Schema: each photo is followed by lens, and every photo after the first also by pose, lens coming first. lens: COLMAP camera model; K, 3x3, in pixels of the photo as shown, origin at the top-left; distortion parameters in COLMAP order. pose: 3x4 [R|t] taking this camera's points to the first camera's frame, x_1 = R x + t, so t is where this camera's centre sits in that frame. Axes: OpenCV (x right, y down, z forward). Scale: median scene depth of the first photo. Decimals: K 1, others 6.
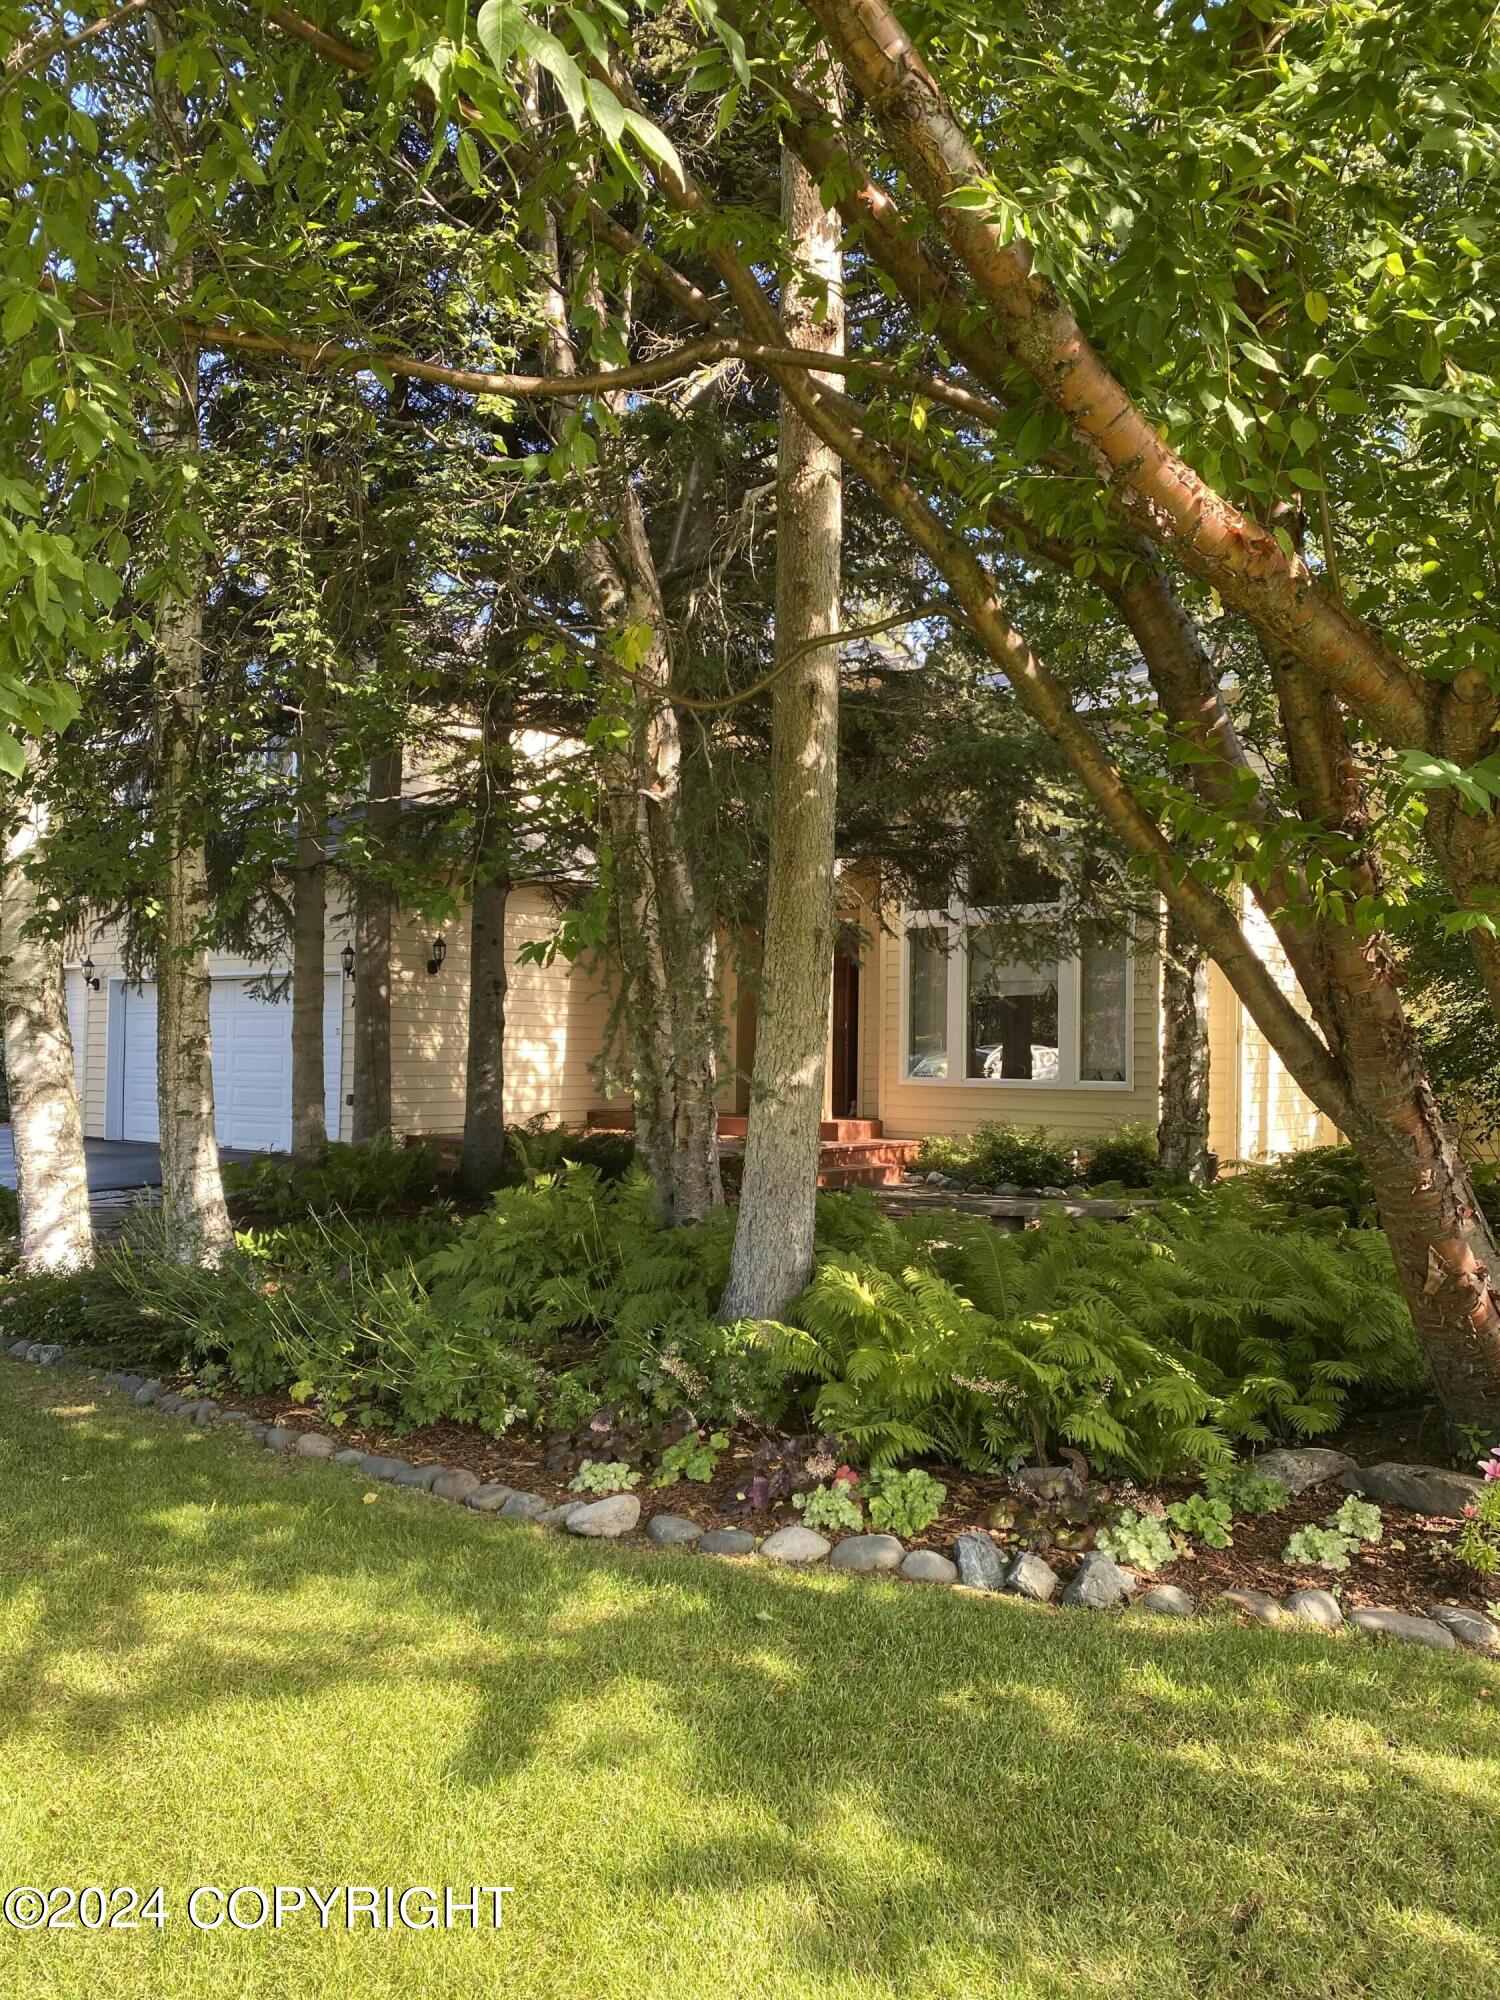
lens RADIAL K [[1549.1, 0, 760.1], [0, 1549.1, 1002.2], [0, 0, 1]] dist [0.054270, -0.048729]
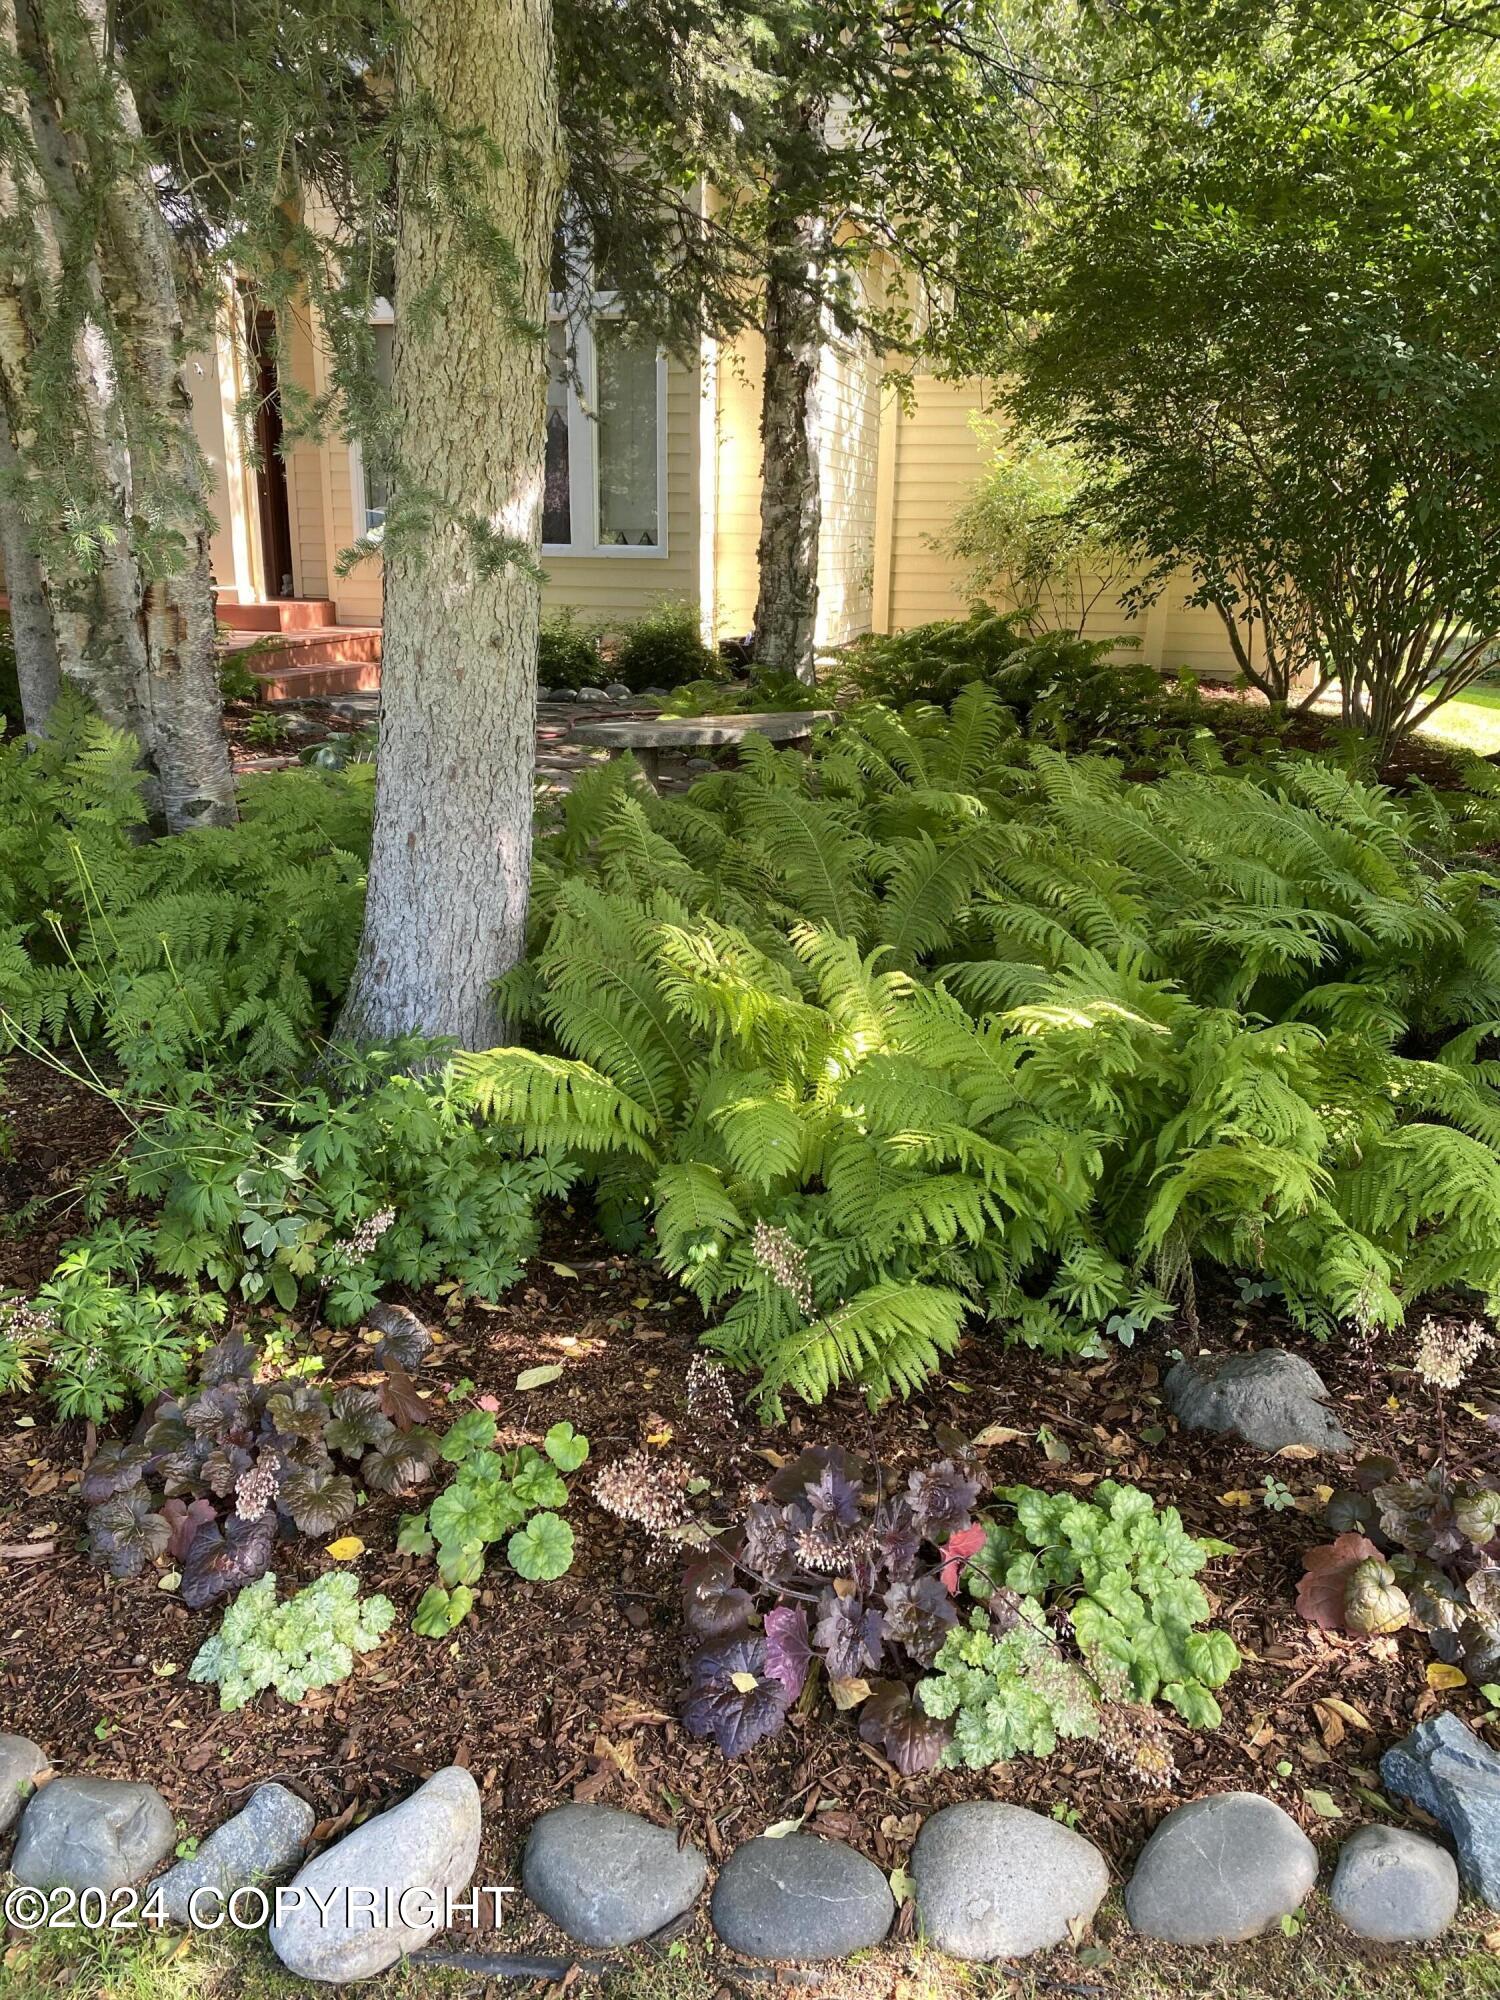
lens RADIAL K [[1549.1, 0, 753.5], [0, 1549.1, 1005.4], [0, 0, 1]] dist [0.054270, -0.048729]
pose [[0.922650, -0.114632, 0.368207, -0.048984], [-0.012288, 0.945575, 0.325173, 0.017998], [-0.385443, -0.304546, 0.871026, 0.278872]]
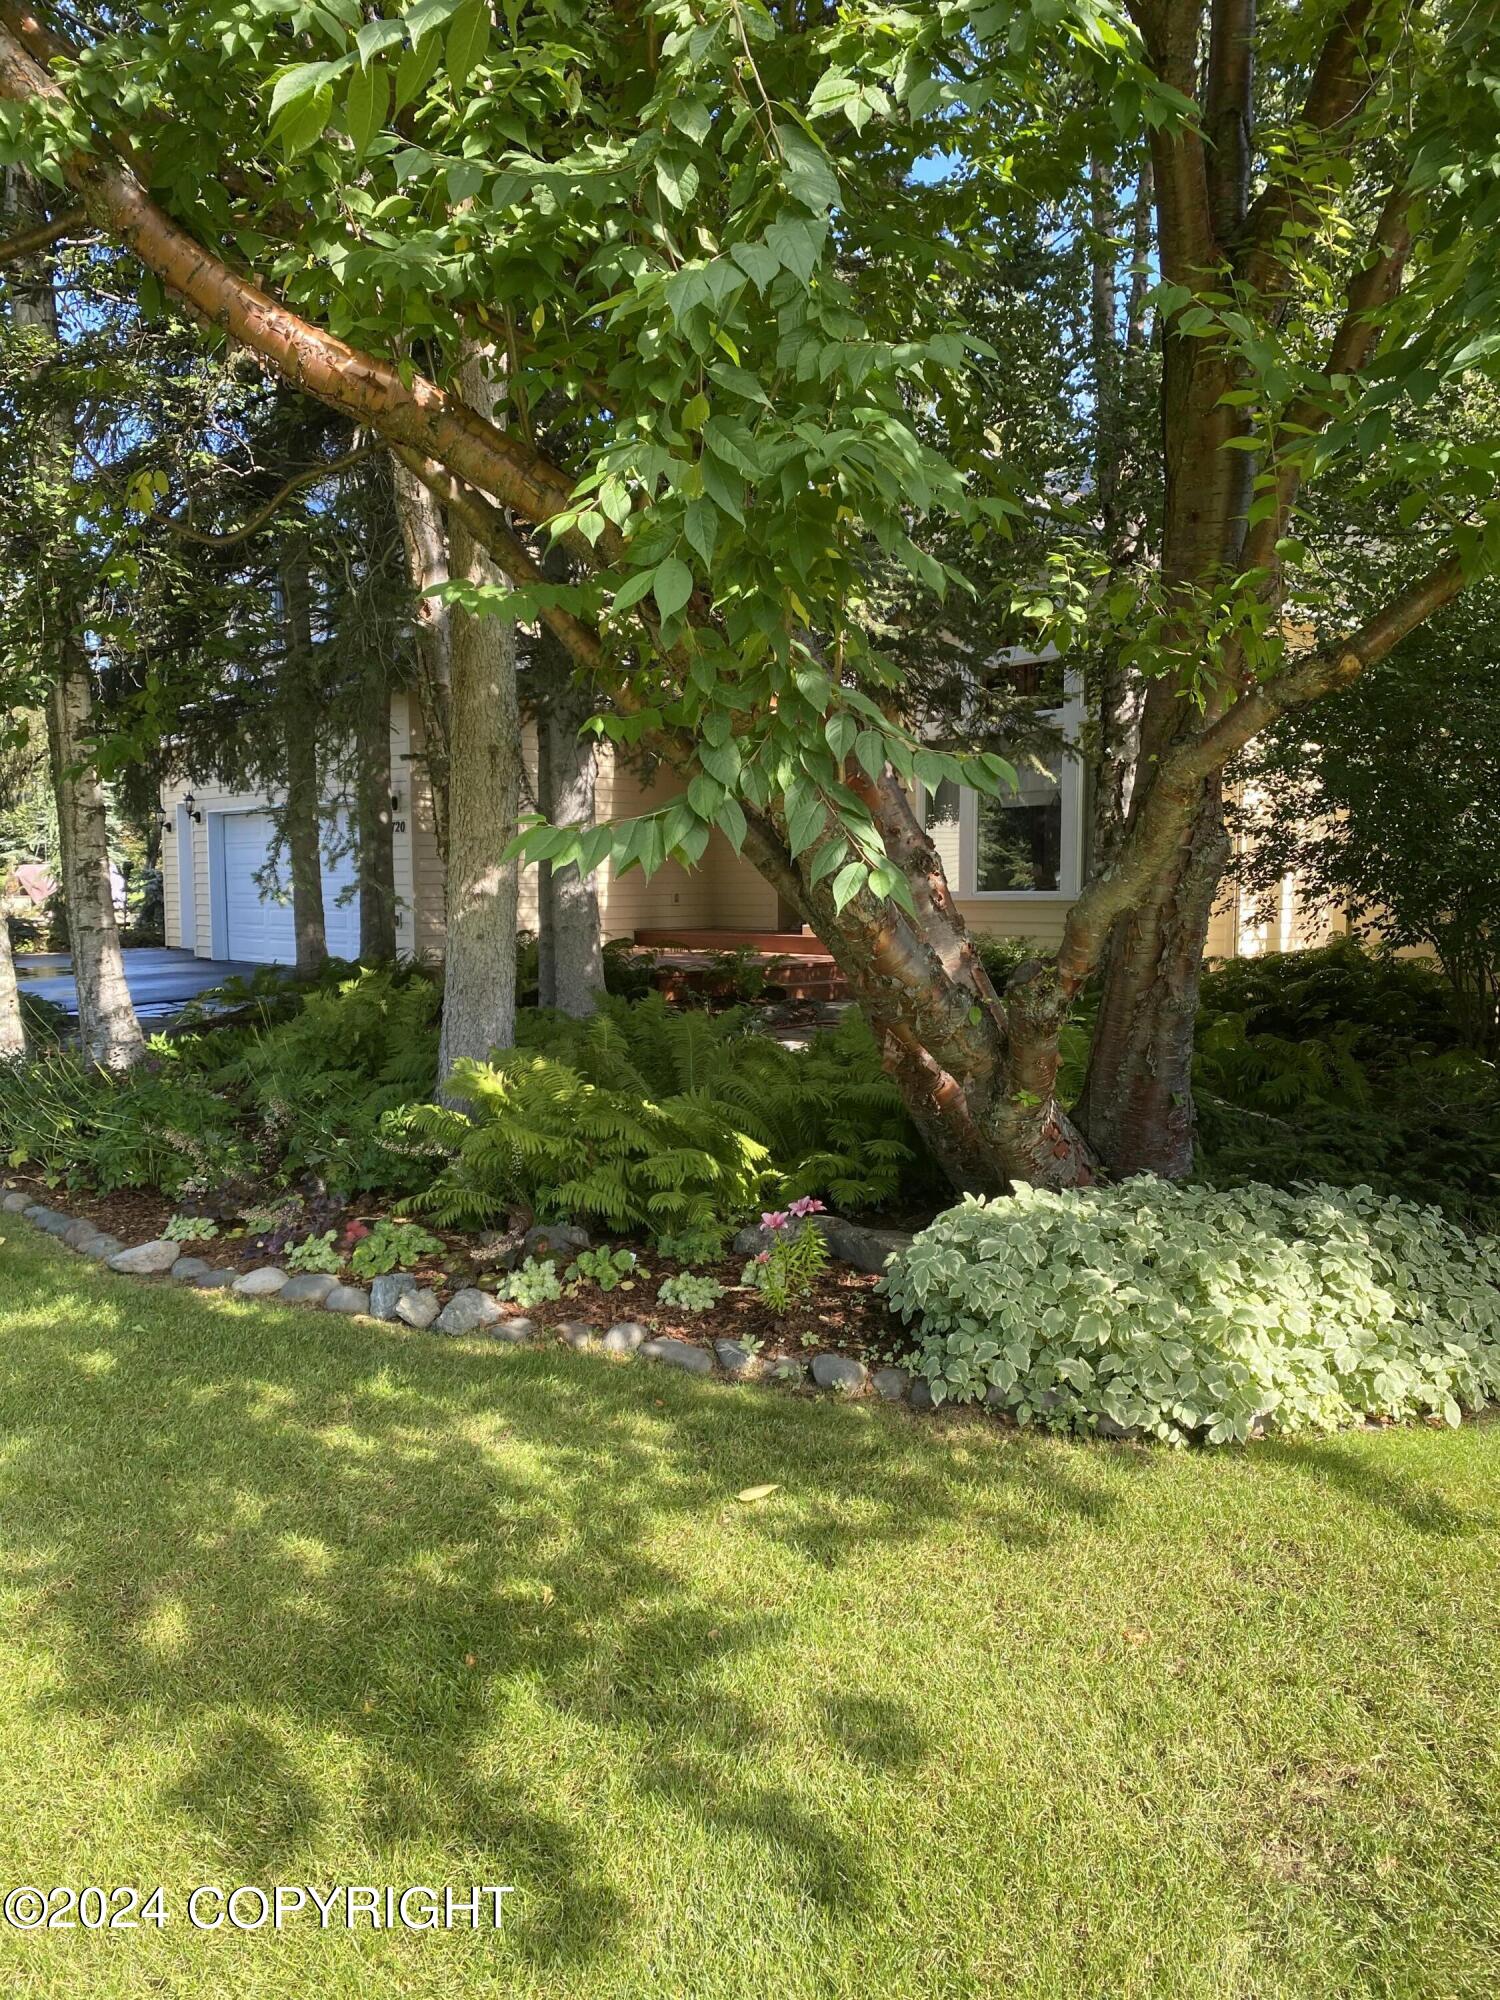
lens RADIAL K [[1549.1, 0, 715.0], [0, 1549.1, 996.2], [0, 0, 1]] dist [0.054270, -0.048729]
pose [[0.984402, -0.004485, -0.175876, 0.198230], [0.023783, 0.993891, 0.107769, 0.006523], [0.174318, -0.110271, 0.978496, -0.020238]]
